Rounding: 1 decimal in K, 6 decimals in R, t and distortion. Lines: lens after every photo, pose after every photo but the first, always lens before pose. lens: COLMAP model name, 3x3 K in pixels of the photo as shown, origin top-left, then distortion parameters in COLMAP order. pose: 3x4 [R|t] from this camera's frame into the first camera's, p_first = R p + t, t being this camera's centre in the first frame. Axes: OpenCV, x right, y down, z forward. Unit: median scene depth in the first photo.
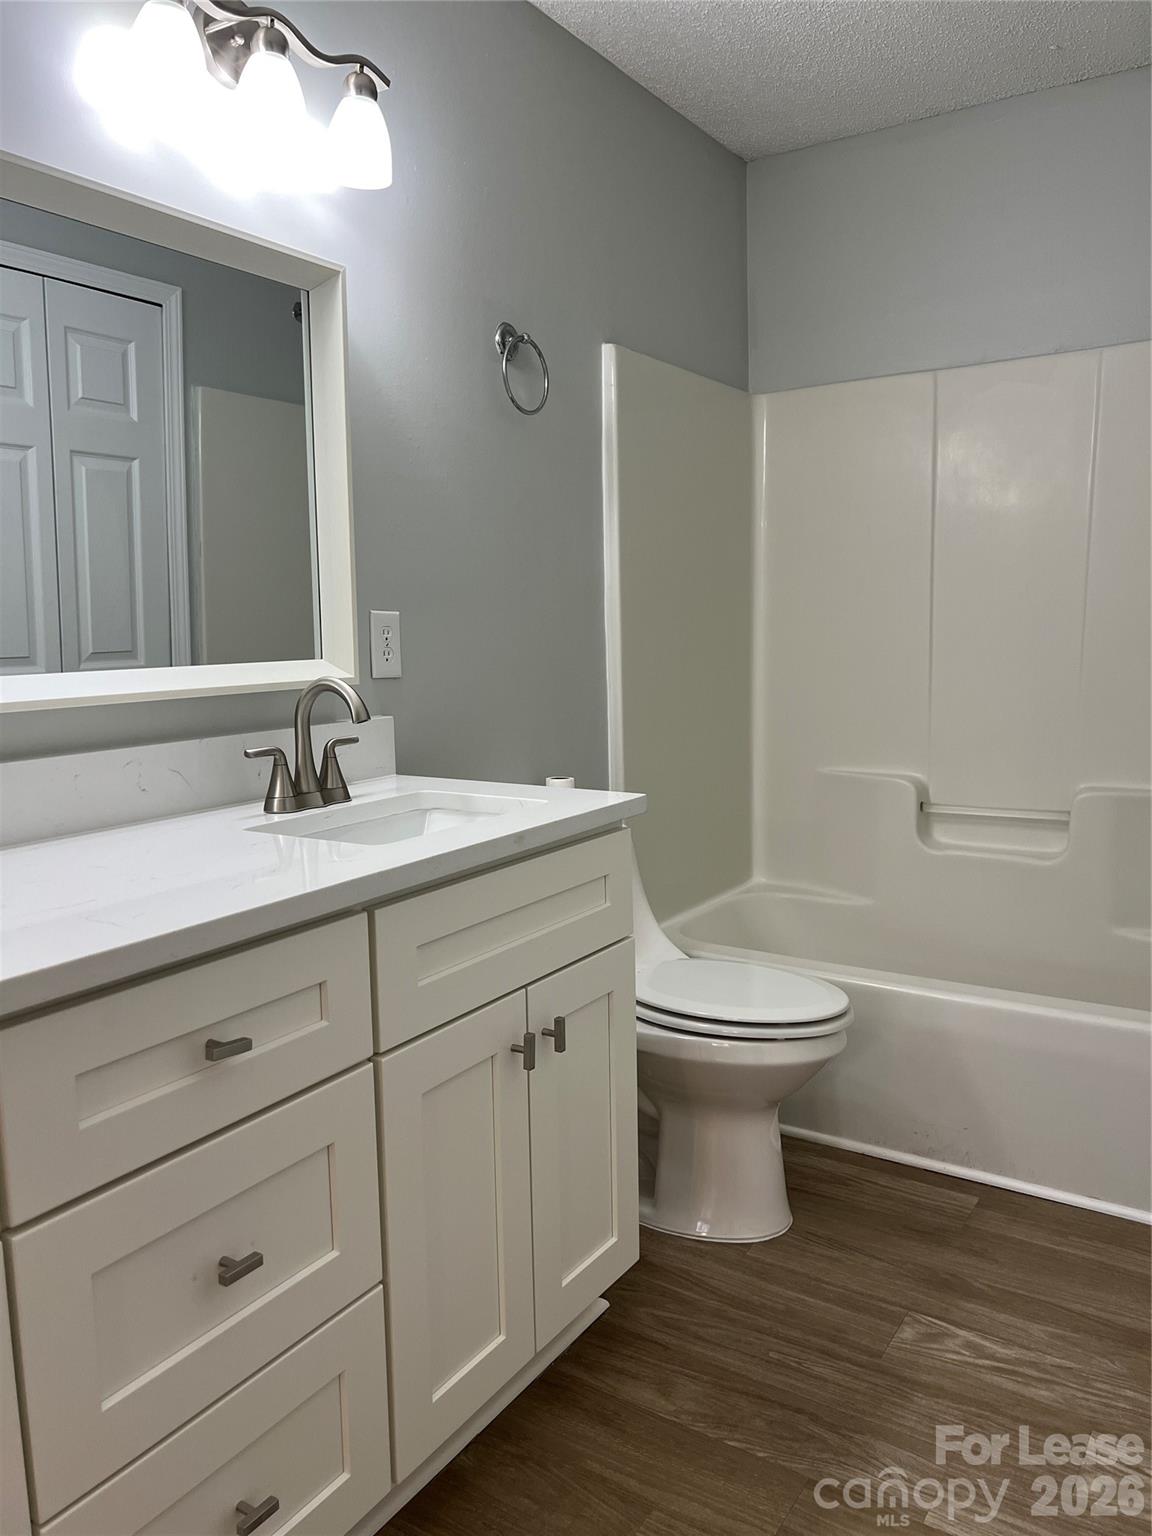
lens RADIAL K [[1148.3, 0, 550.8], [0, 1148.3, 730.4], [0, 0, 1]] dist [0.046909, -0.051165]
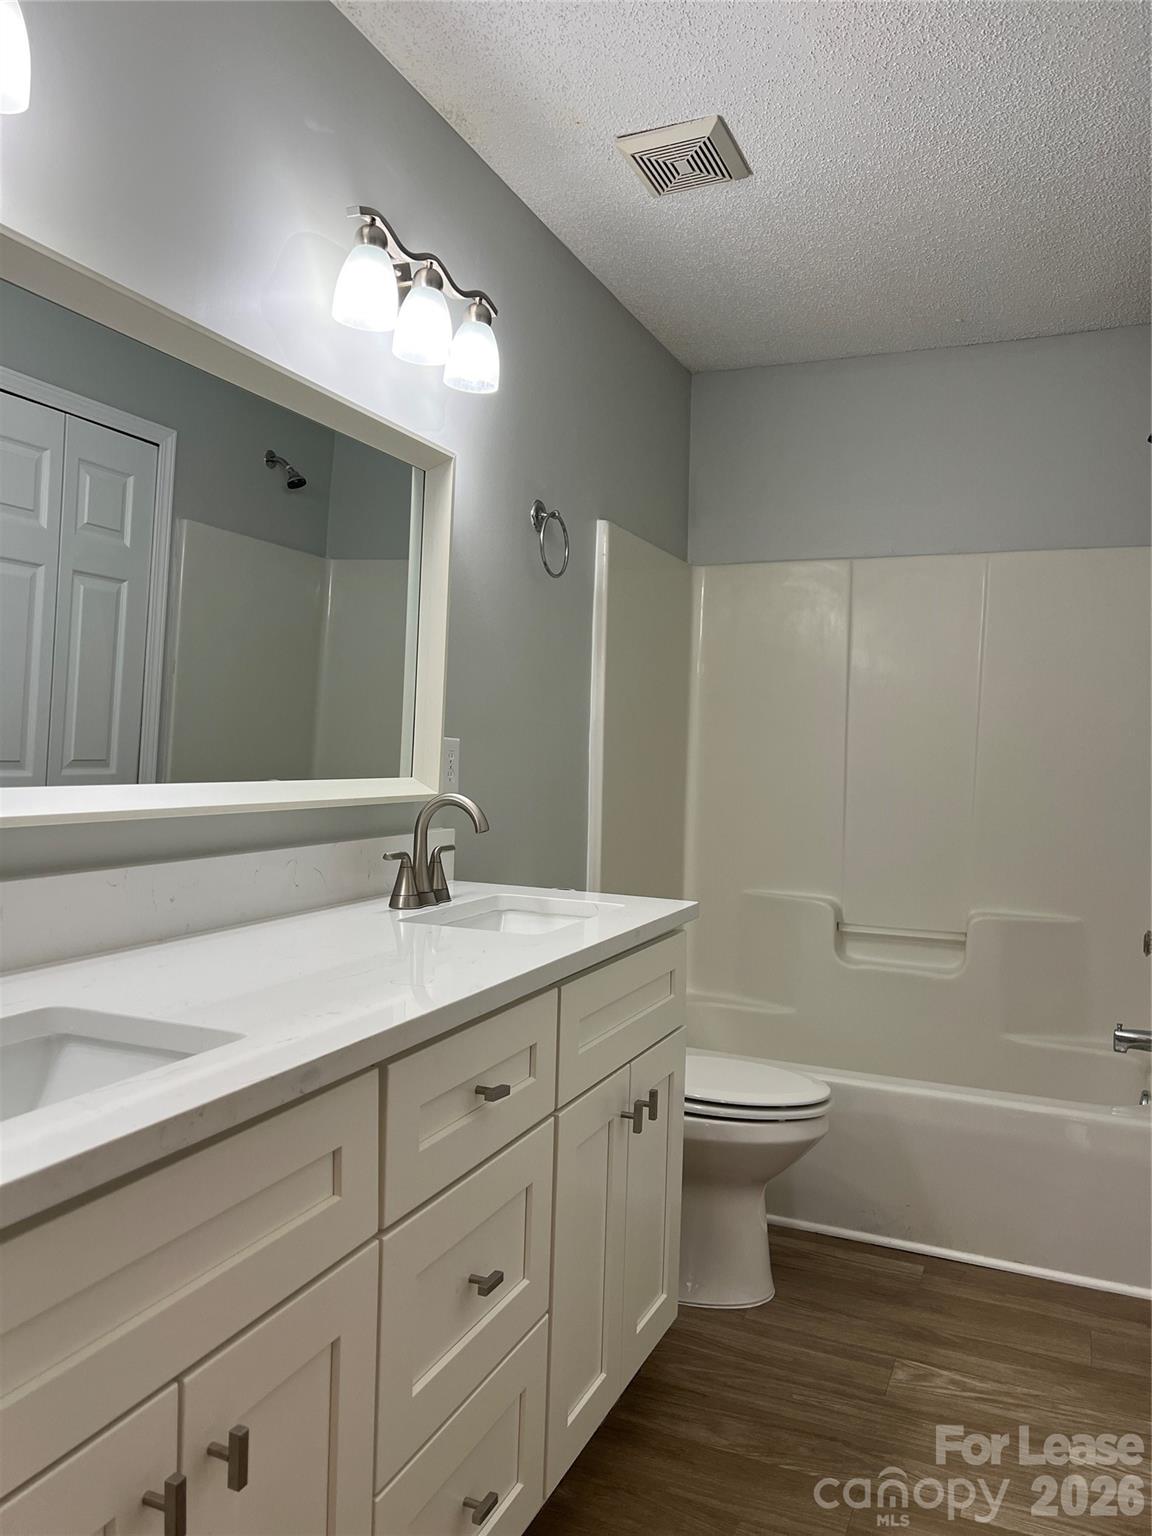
lens RADIAL K [[1148.3, 0, 505.5], [0, 1148.3, 729.9], [0, 0, 1]] dist [0.046909, -0.051165]
pose [[0.987194, 0.049807, 0.151548, -0.289613], [-0.032877, 0.993137, -0.112238, 0.017446], [-0.156098, 0.105818, 0.982057, -0.153128]]
